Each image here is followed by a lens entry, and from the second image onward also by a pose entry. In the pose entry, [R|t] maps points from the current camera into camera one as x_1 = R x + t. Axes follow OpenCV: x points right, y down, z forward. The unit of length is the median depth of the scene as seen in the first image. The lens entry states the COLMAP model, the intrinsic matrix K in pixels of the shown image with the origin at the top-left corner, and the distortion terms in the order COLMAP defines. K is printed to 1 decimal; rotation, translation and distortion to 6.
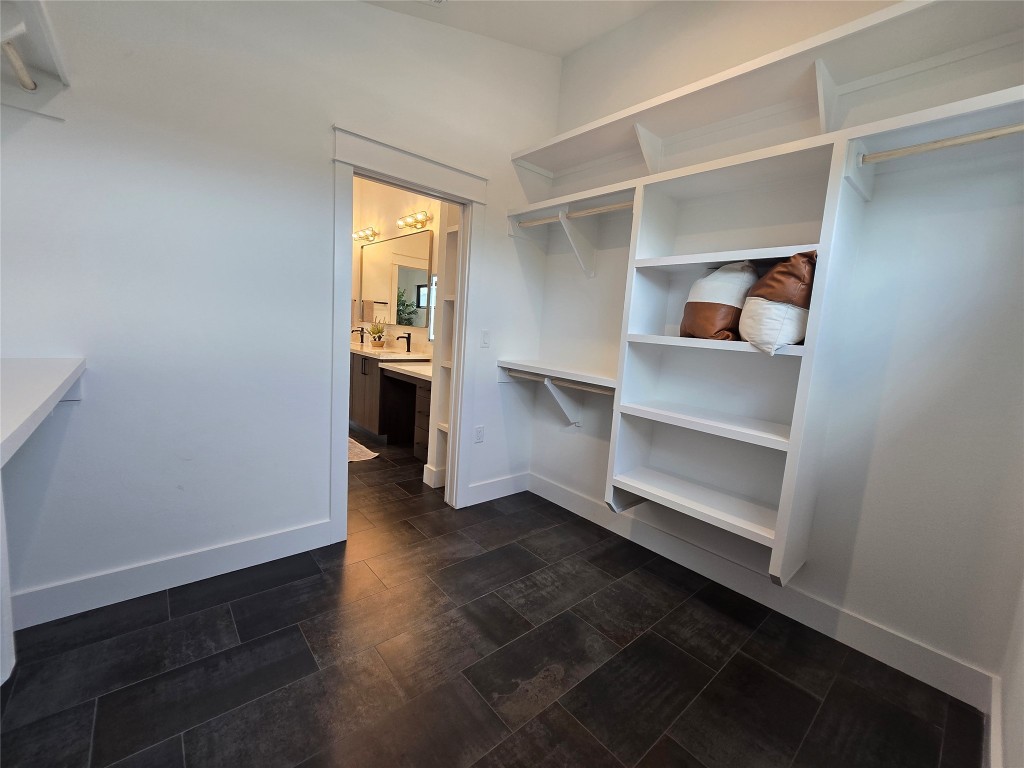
lens RADIAL K [[421.3, 0, 510.1], [0, 421.3, 385.9], [0, 0, 1]] dist [-0.005557, 0.000605]
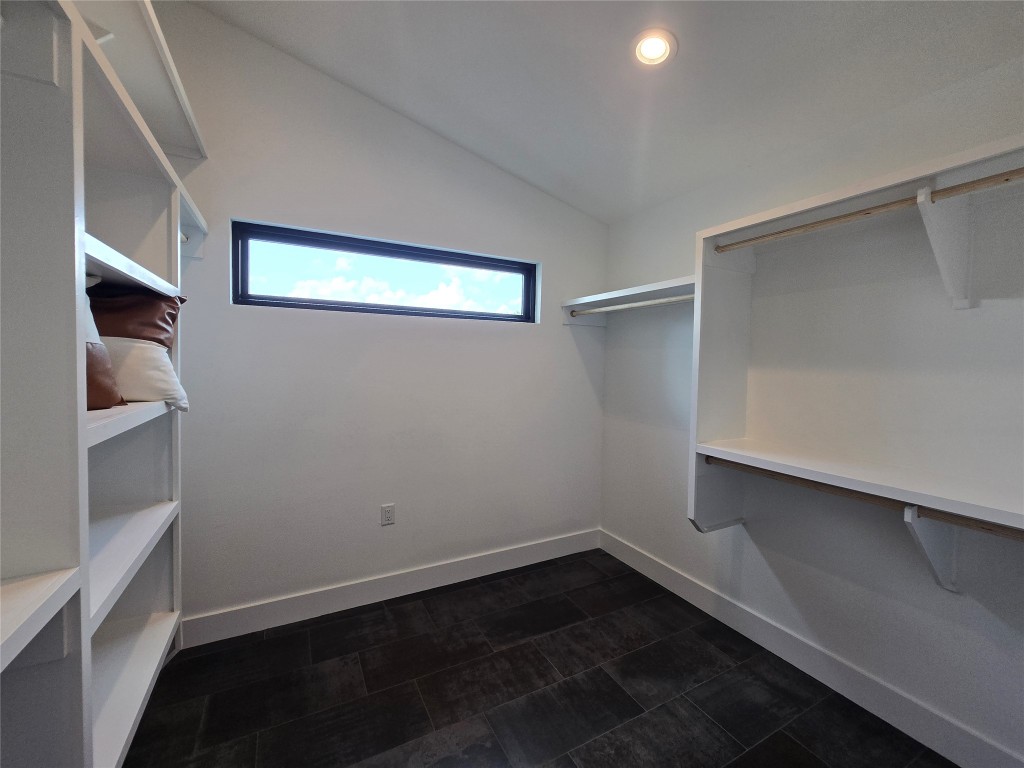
lens RADIAL K [[421.3, 0, 511.2], [0, 421.3, 379.9], [0, 0, 1]] dist [-0.005557, 0.000605]
pose [[-0.969440, -0.097686, 0.225039, -0.220748], [-0.053336, 0.979286, 0.195330, -0.346837], [-0.239459, 0.177358, -0.954570, 1.685902]]
